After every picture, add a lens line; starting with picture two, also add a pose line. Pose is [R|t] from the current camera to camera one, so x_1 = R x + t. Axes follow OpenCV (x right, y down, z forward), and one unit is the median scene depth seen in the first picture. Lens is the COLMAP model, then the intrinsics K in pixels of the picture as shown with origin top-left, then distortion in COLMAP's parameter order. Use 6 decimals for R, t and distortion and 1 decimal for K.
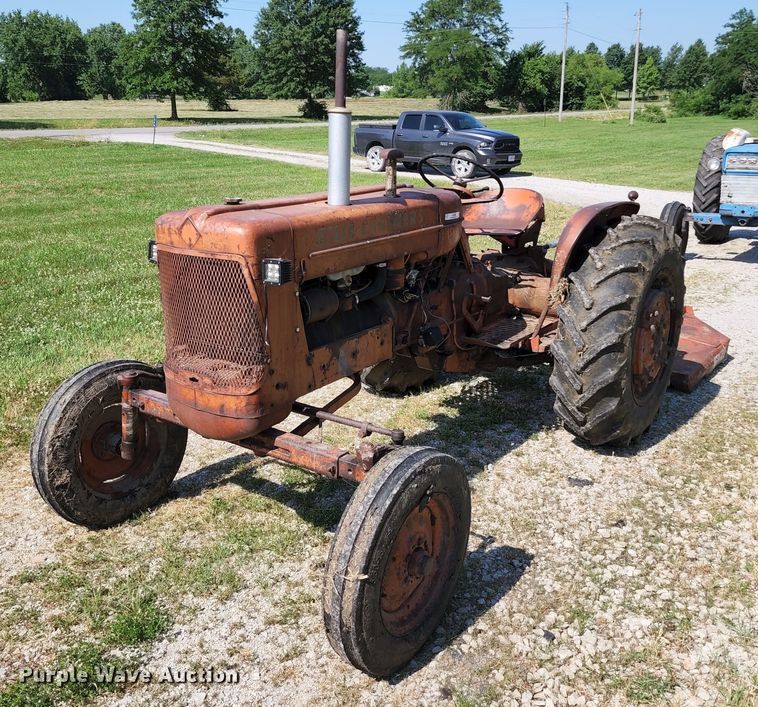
lens RADIAL K [[797.7, 0, 338.4], [0, 797.7, 335.4], [0, 0, 1]] dist [0.080013, -0.043564]
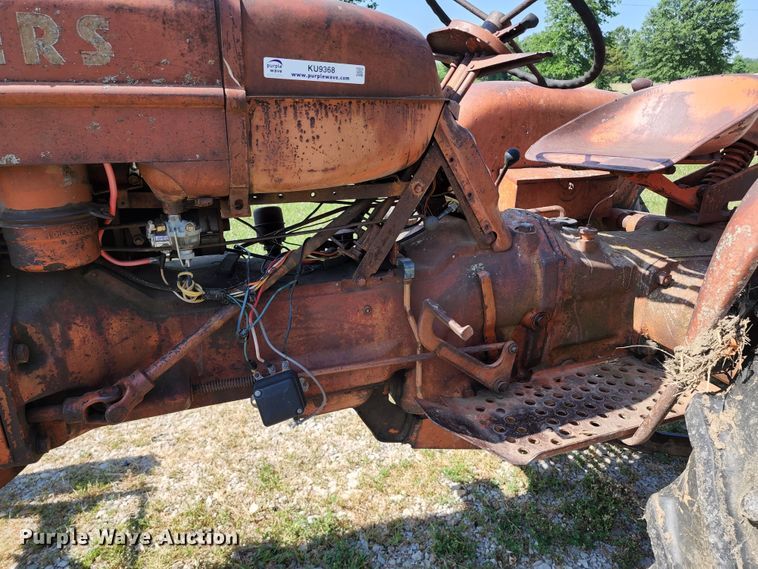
lens RADIAL K [[516.2, 0, 379.0], [0, 516.2, 284.5], [0, 0, 1]] dist [0.055367, -0.056485]
pose [[0.851219, 0.189924, -0.489239, 0.050774], [-0.154219, 0.981585, 0.112731, -0.016597], [0.501640, -0.020509, 0.864833, 0.148644]]
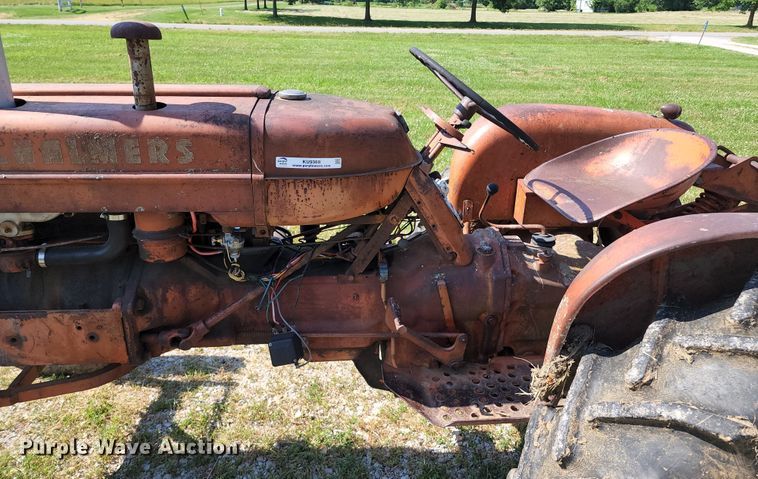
lens RADIAL K [[511.6, 0, 382.4], [0, 511.6, 202.2], [0, 0, 1]] dist [0.053926, -0.048234]
pose [[0.671325, 0.274220, -0.688569, 0.075110], [-0.225966, 0.960533, 0.162222, -0.034336], [0.705877, 0.046689, 0.706794, 0.142418]]
